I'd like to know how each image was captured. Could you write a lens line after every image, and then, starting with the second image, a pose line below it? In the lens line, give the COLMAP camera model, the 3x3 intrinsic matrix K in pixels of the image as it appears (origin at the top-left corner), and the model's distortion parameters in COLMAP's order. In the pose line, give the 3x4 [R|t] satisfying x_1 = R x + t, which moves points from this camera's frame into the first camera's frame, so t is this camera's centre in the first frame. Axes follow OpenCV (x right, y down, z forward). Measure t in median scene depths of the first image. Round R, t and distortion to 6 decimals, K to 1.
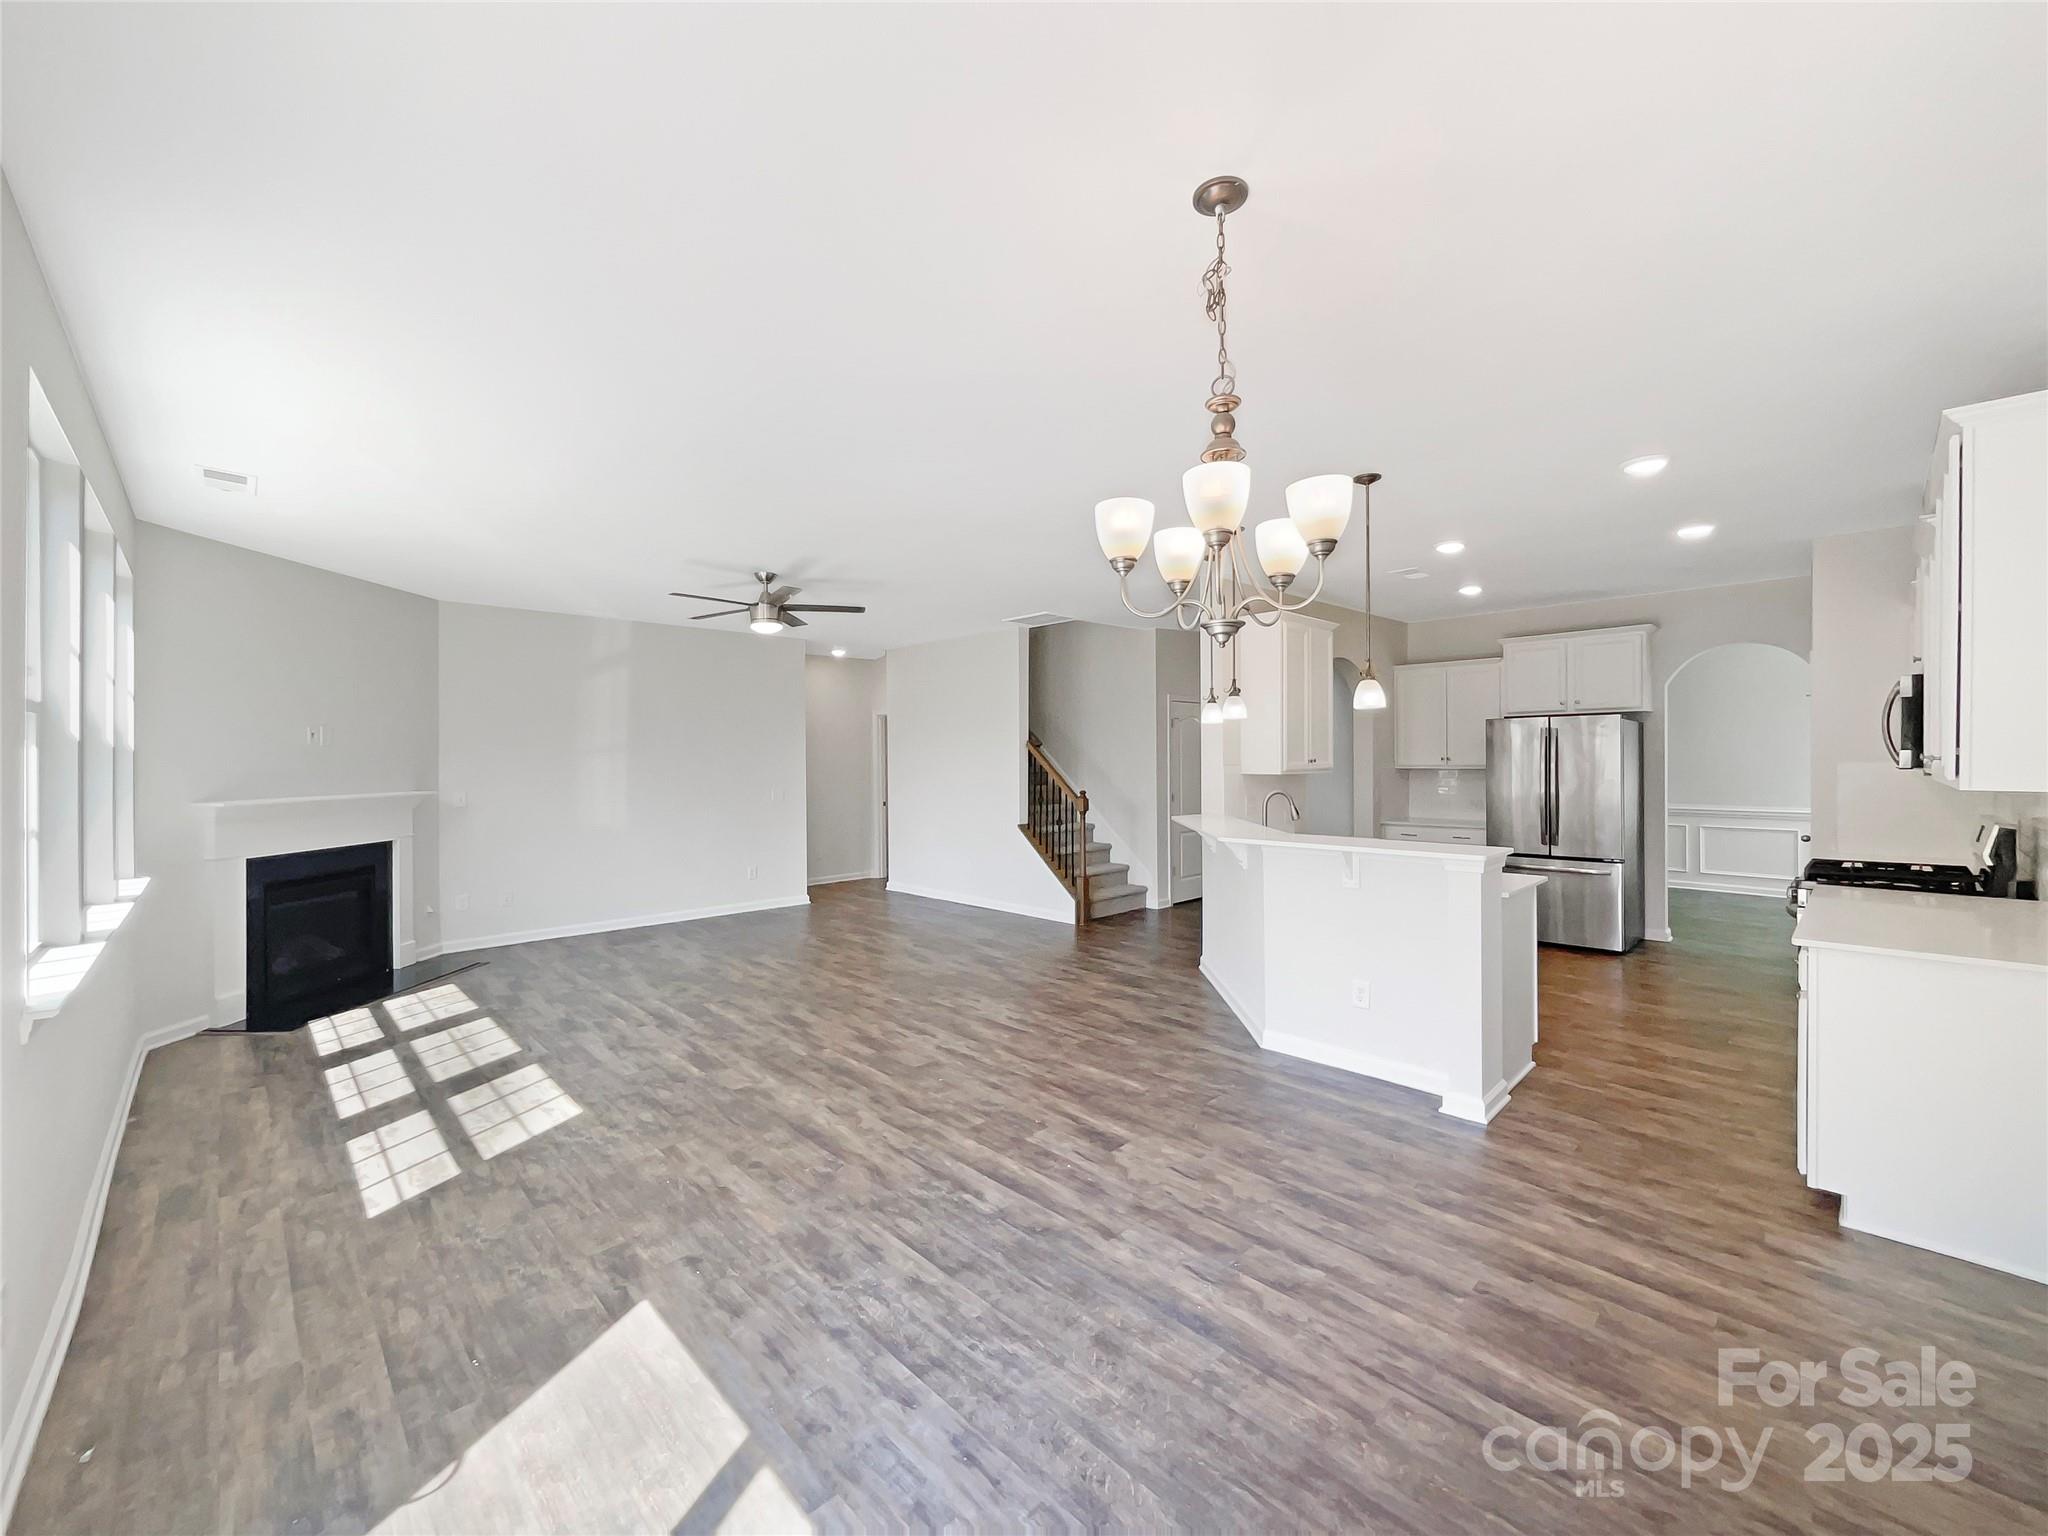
lens RADIAL K [[829.8, 0, 1022.2], [0, 829.8, 760.4], [0, 0, 1]] dist [-0.001636, 0.000303]
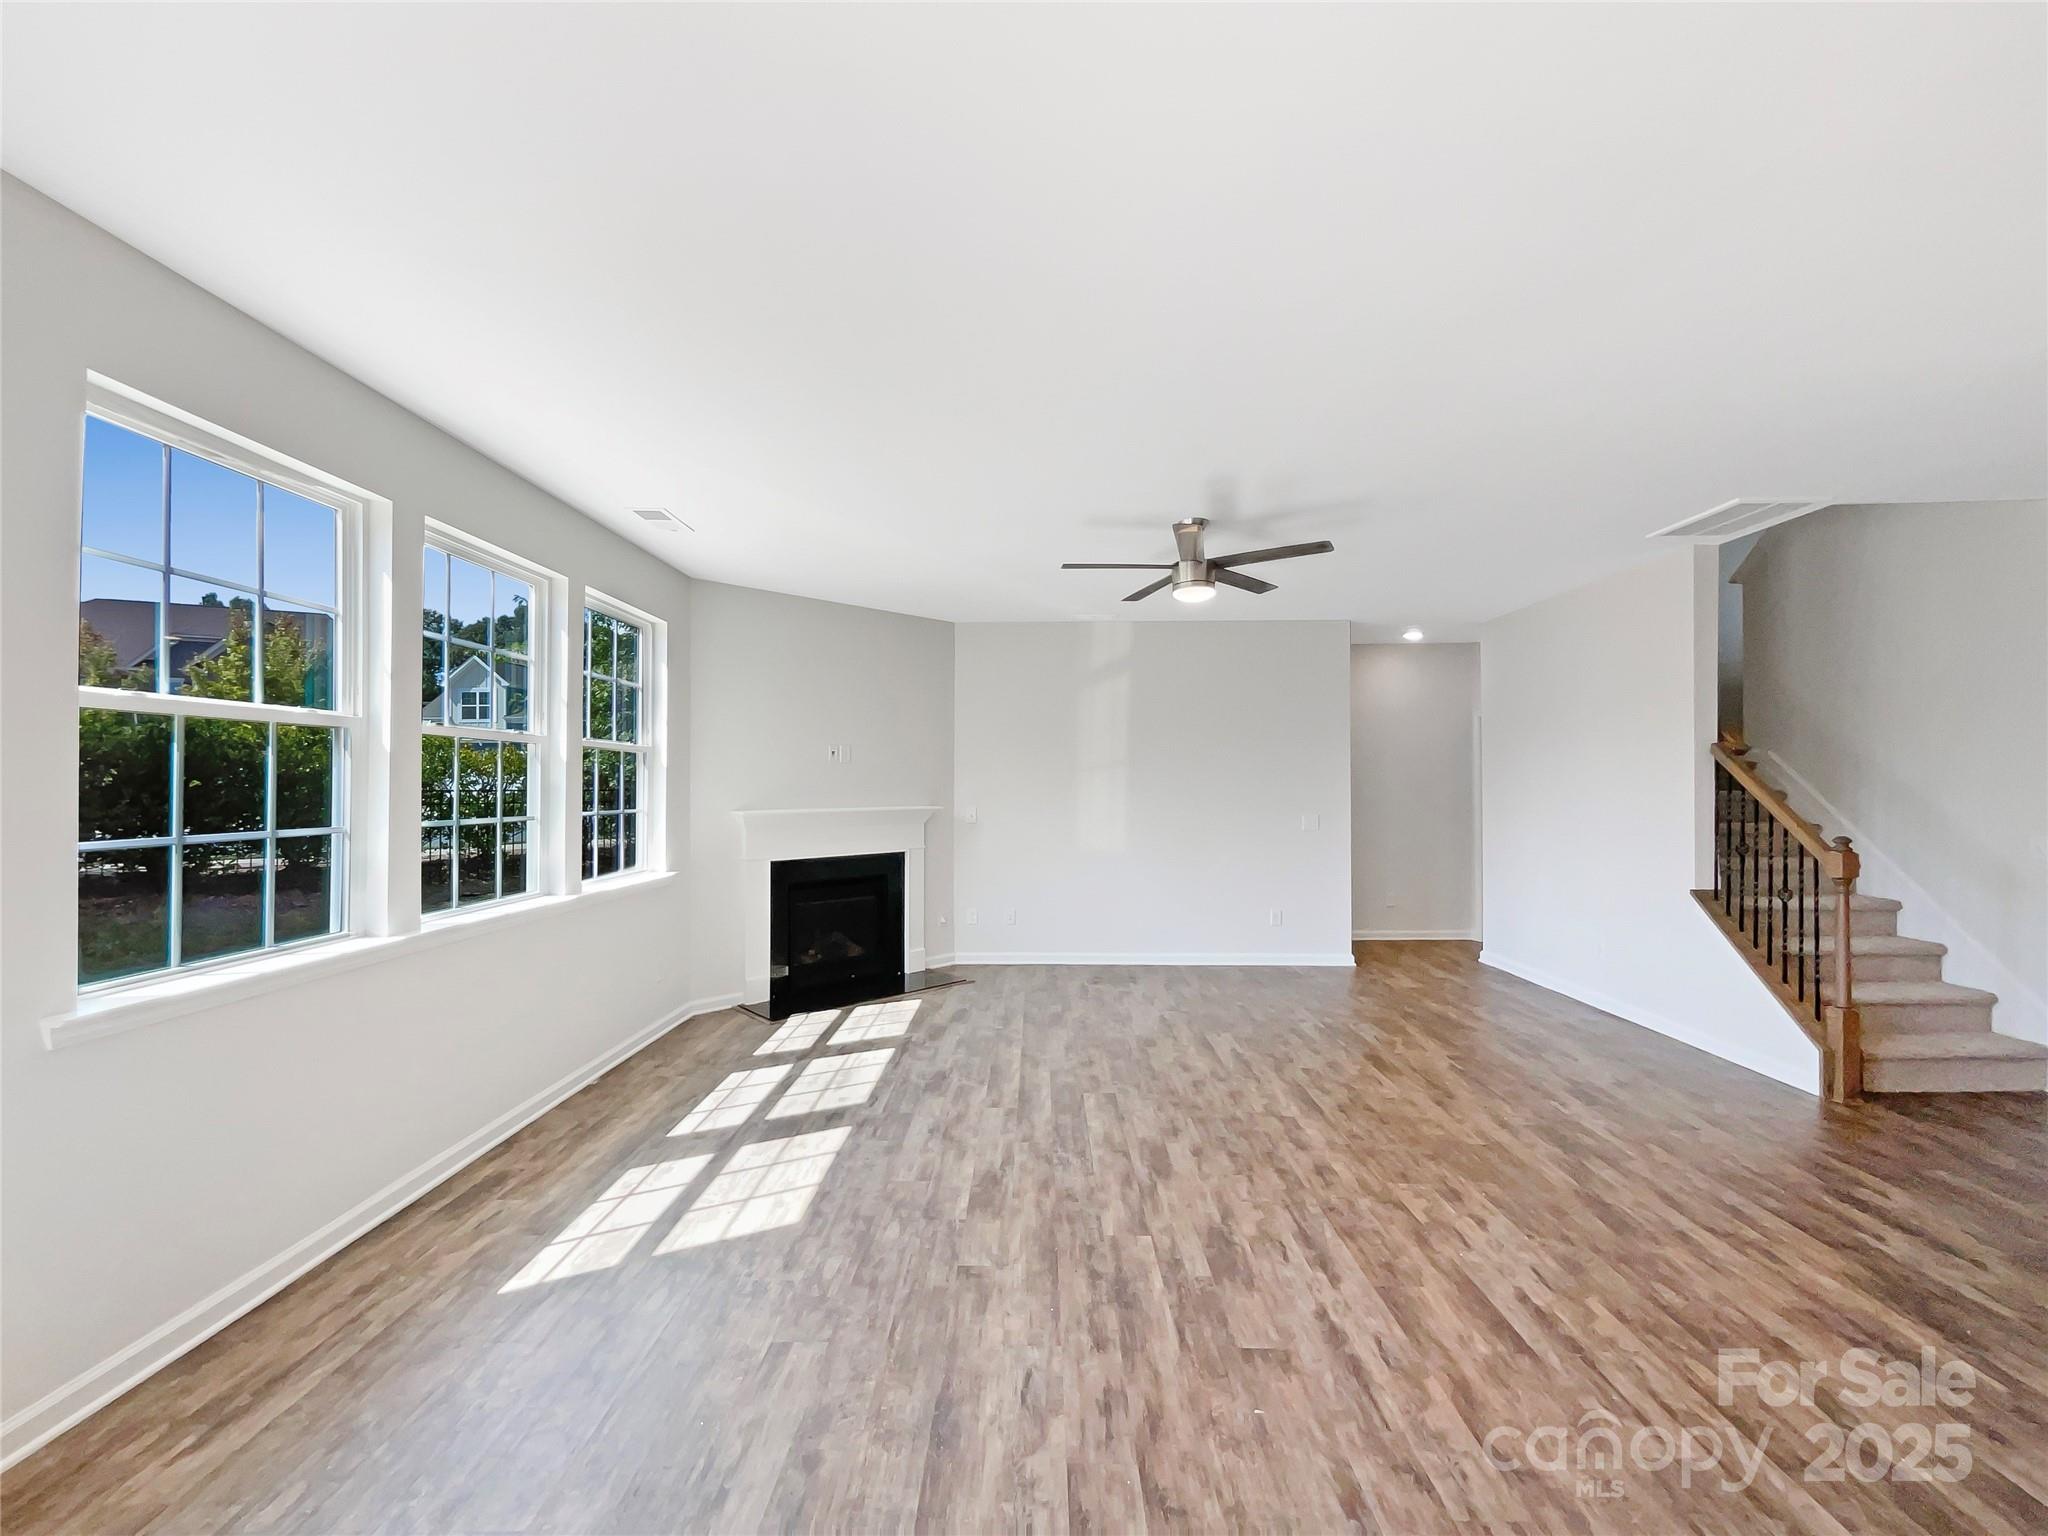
lens RADIAL K [[829.8, 0, 1020.0], [0, 829.8, 772.4], [0, 0, 1]] dist [-0.001636, 0.000303]
pose [[0.703075, -0.004939, -0.711098, 0.130150], [-0.003568, 0.999939, -0.010472, 0.007307], [0.711106, 0.009900, 0.703015, 0.457339]]
